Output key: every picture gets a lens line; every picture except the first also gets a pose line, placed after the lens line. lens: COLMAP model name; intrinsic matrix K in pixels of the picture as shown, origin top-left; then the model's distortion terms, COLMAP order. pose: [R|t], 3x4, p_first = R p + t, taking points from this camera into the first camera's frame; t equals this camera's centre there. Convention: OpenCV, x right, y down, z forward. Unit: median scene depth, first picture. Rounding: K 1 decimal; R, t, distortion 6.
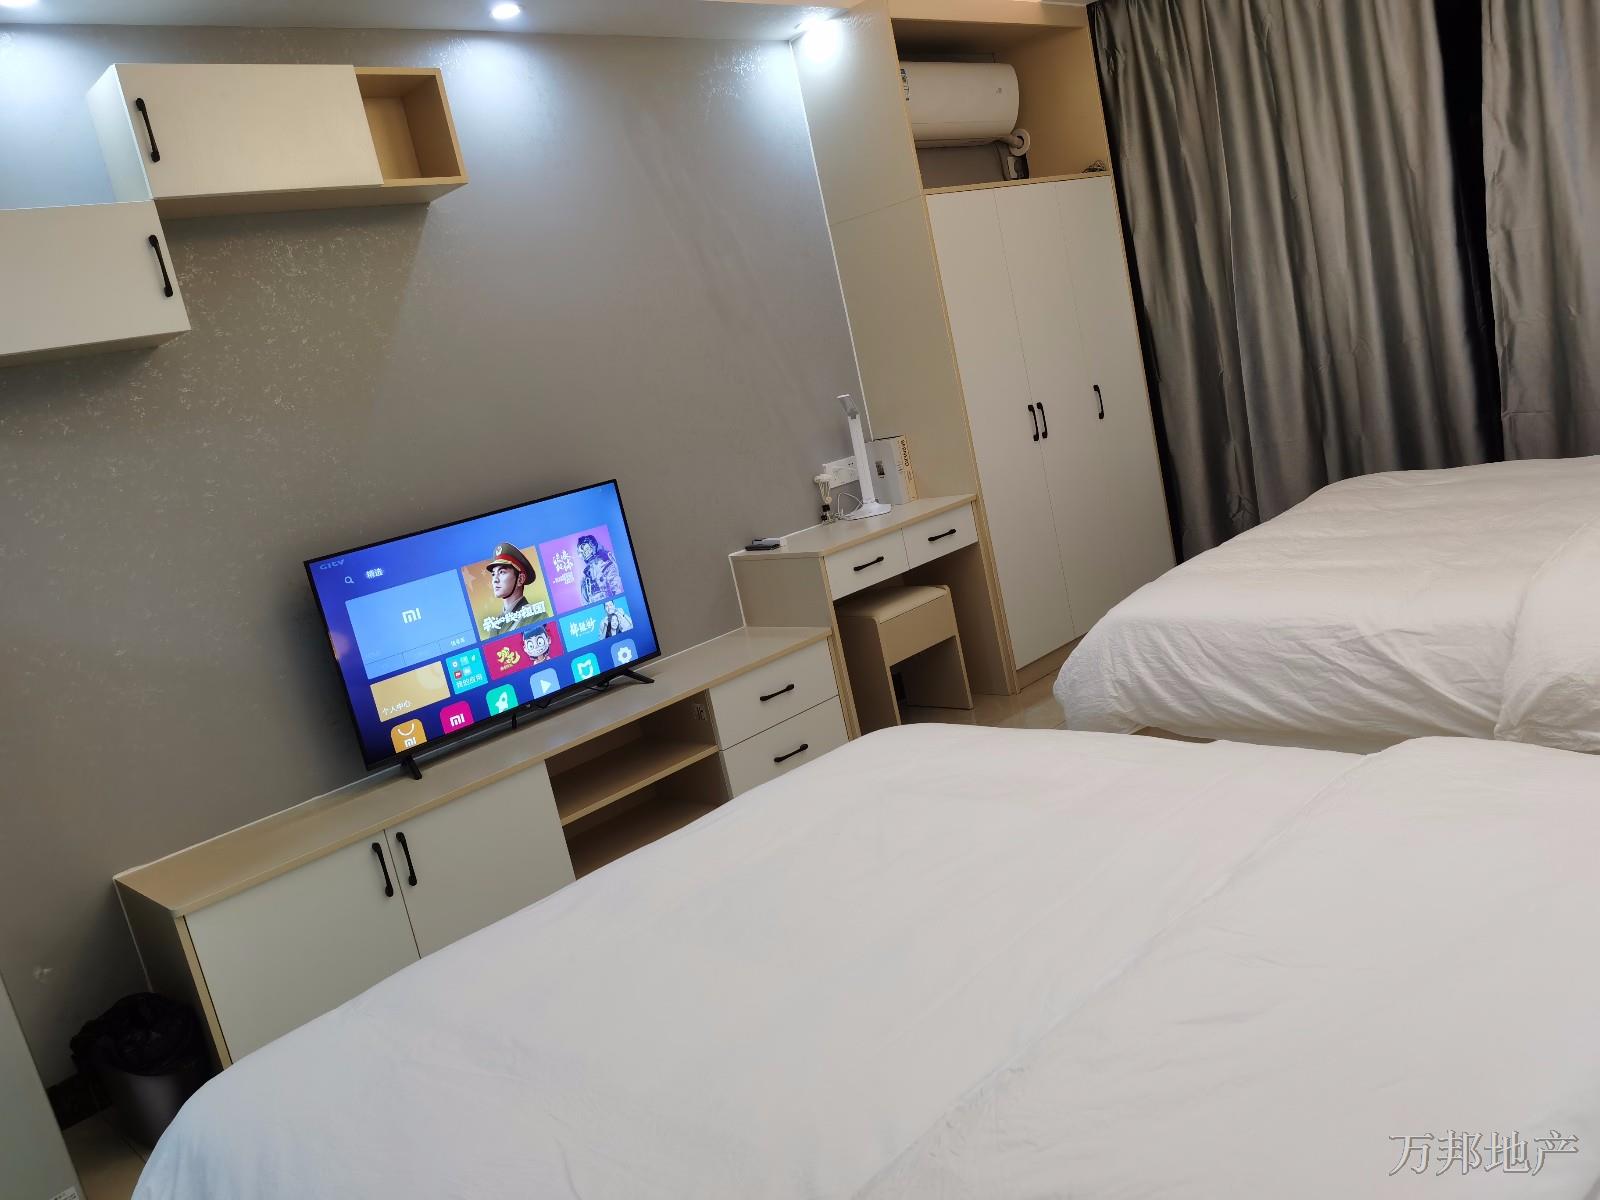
lens RADIAL K [[1226.7, 0, 804.0], [0, 1226.7, 598.2], [0, 0, 1]] dist [0.027371, -0.047984]
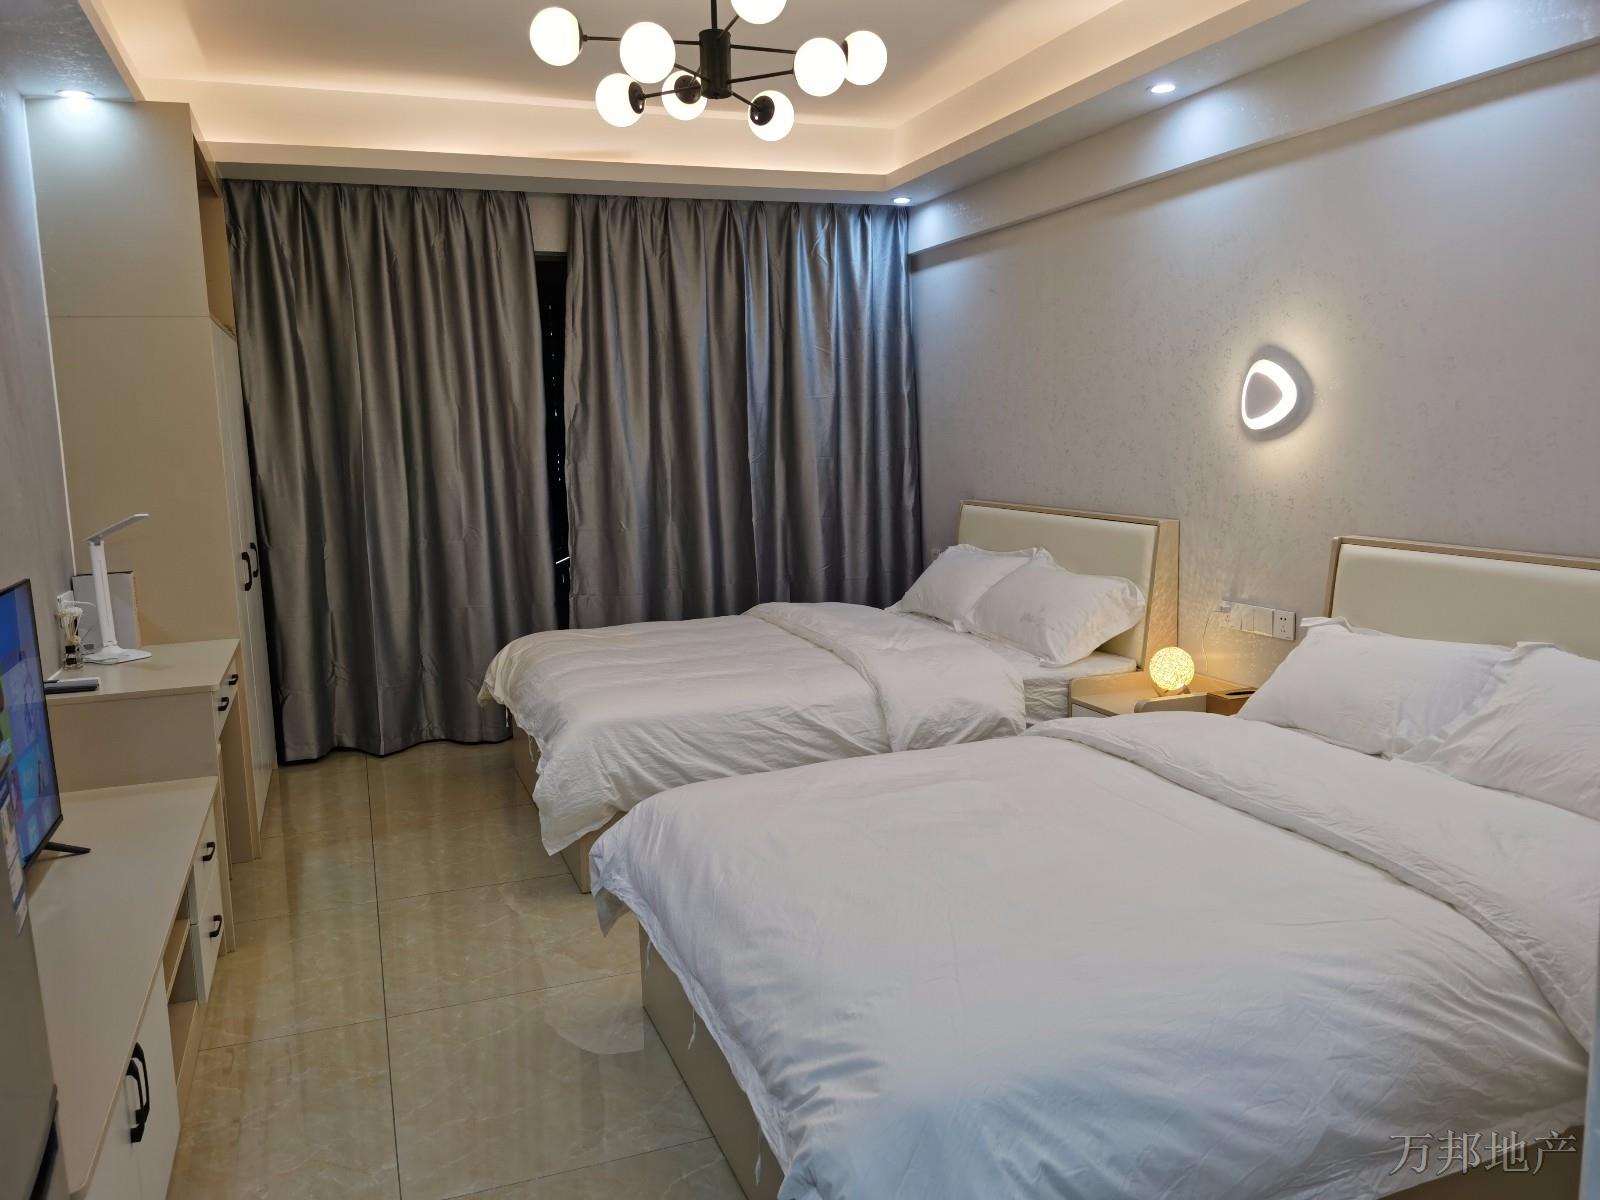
lens RADIAL K [[1226.7, 0, 788.3], [0, 1226.7, 601.9], [0, 0, 1]] dist [0.027371, -0.047984]
pose [[0.396456, 0.070686, 0.915328, -0.687787], [0.111845, 0.985886, -0.124578, 0.063104], [-0.911215, 0.151765, 0.382955, 0.322962]]
